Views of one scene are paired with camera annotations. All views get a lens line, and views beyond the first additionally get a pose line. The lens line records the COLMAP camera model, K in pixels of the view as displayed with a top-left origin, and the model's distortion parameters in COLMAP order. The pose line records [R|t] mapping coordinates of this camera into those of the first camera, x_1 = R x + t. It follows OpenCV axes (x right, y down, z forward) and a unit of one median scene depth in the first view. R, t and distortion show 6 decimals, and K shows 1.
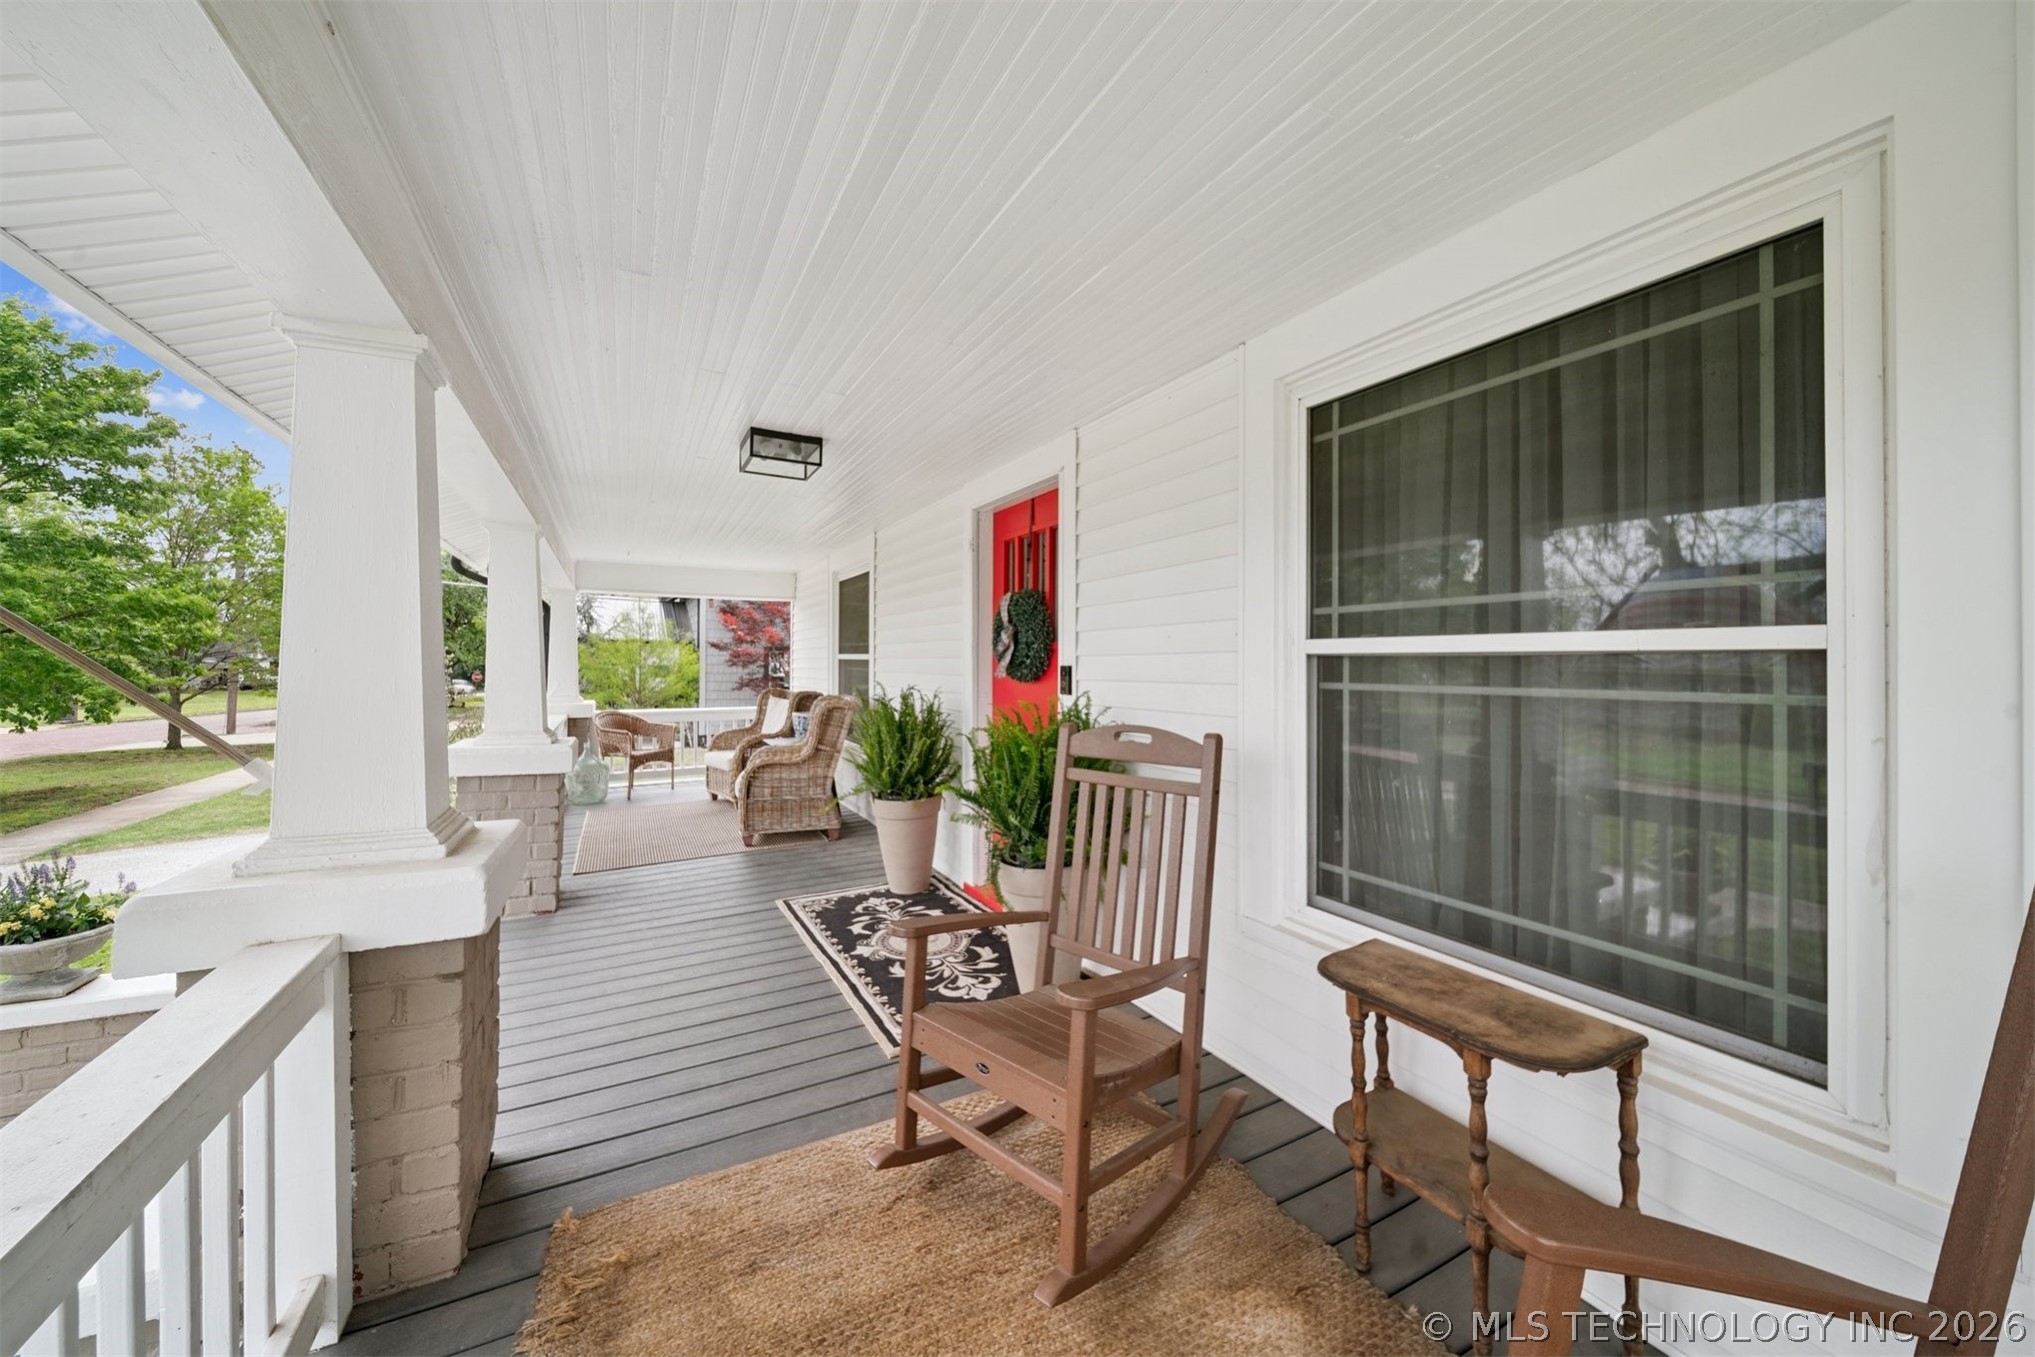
lens RADIAL K [[734.6, 0, 1021.6], [0, 734.6, 669.0], [0, 0, 1]] dist [0.000384, -0.000101]
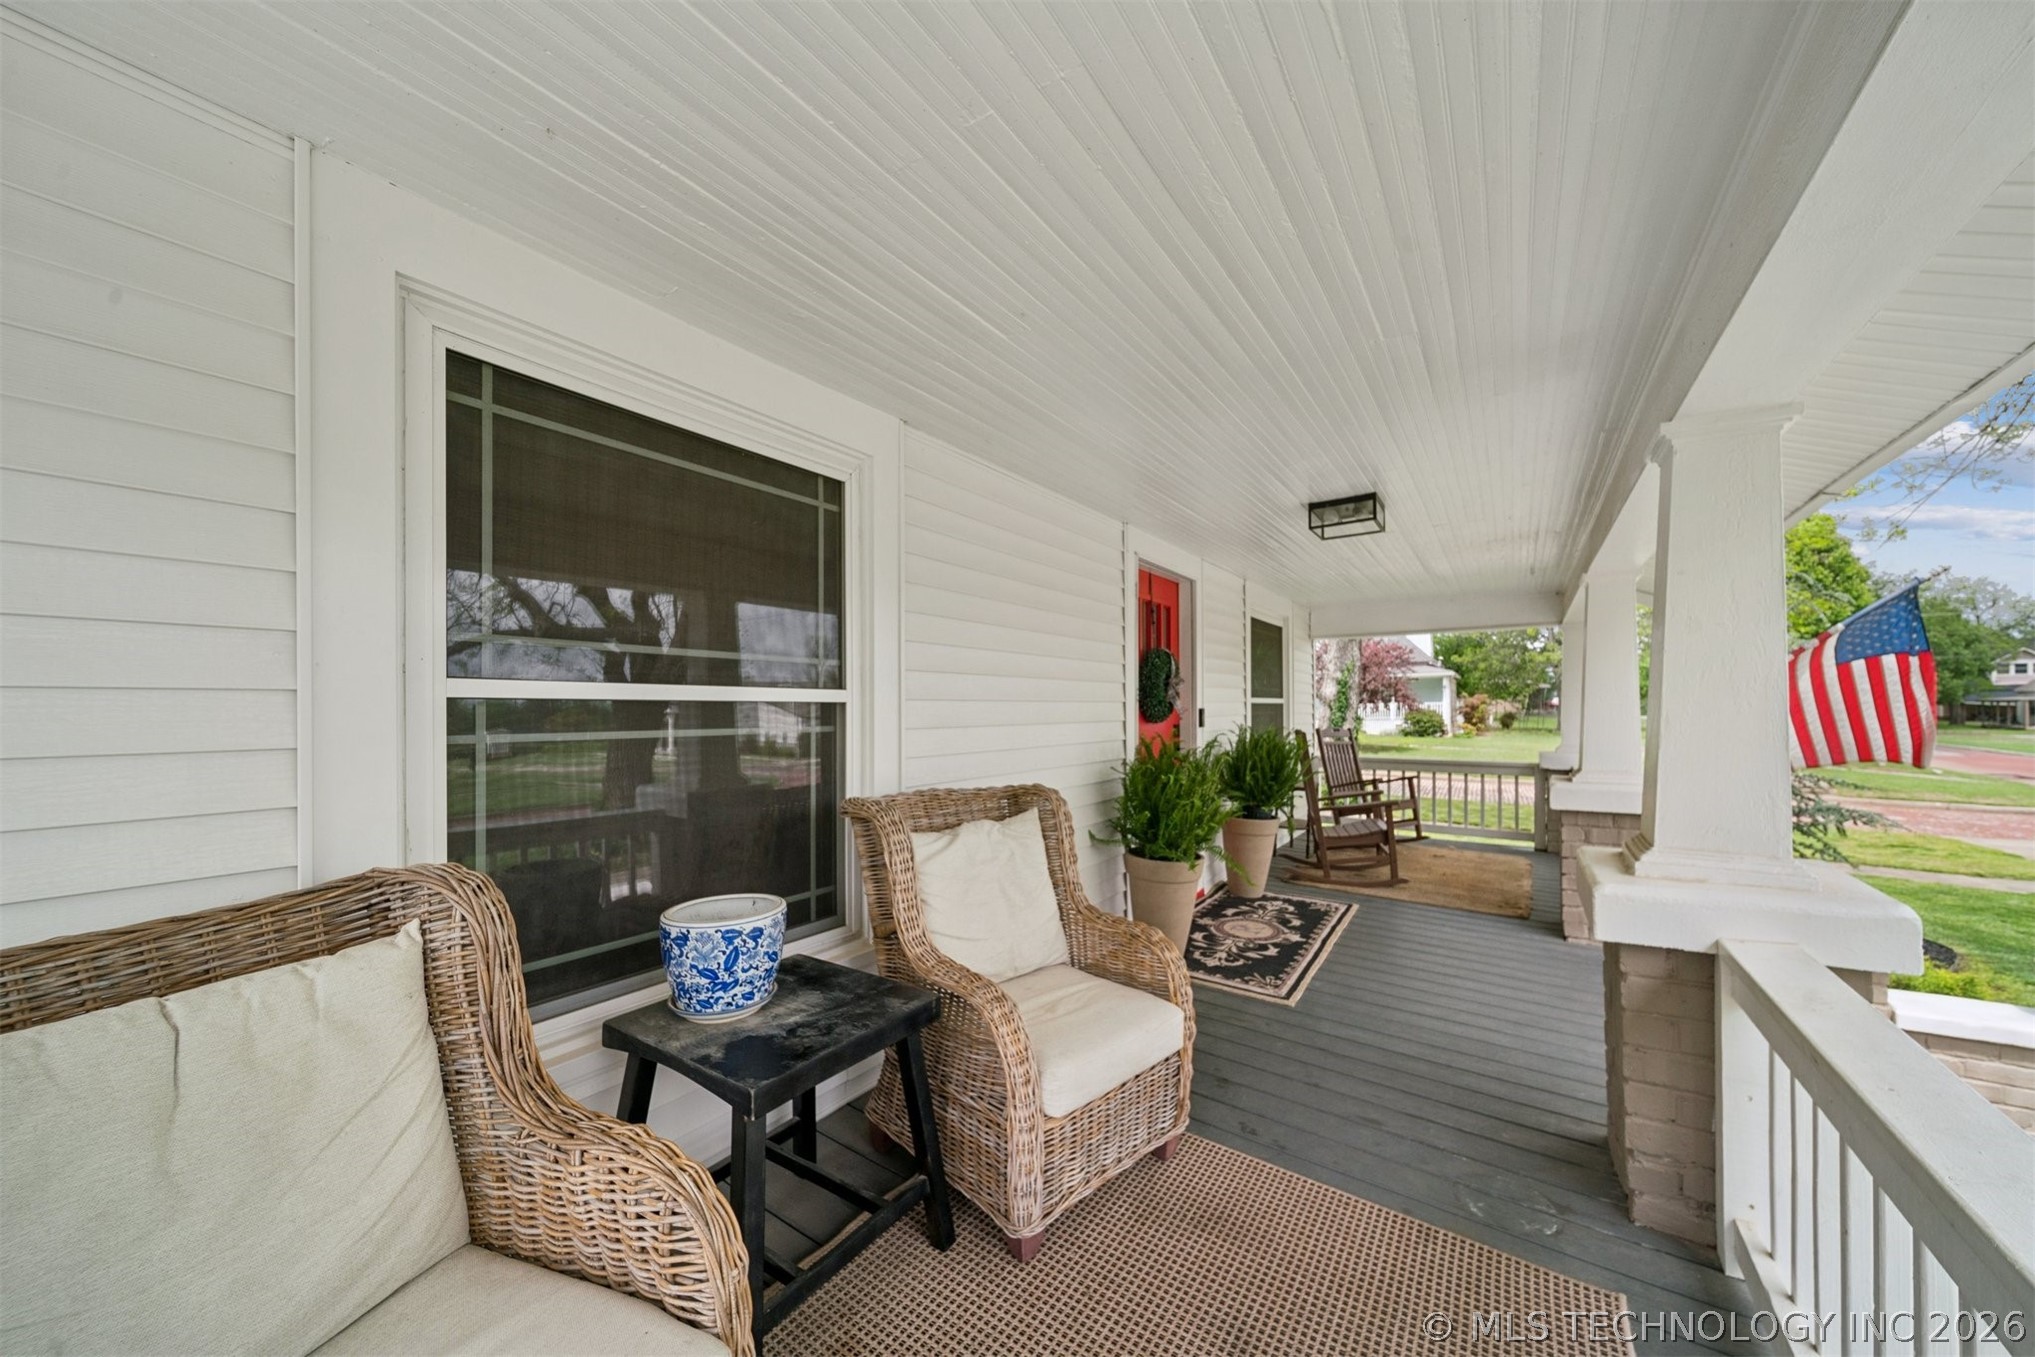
lens RADIAL K [[726.7, 0, 1023.5], [0, 726.7, 696.5], [0, 0, 1]] dist [-0.000969, -0.000150]
pose [[-0.463846, 0.017247, 0.885748, -0.983287], [0.014746, 0.999822, -0.011746, -0.015937], [-0.885793, 0.007613, -0.464018, 1.768287]]
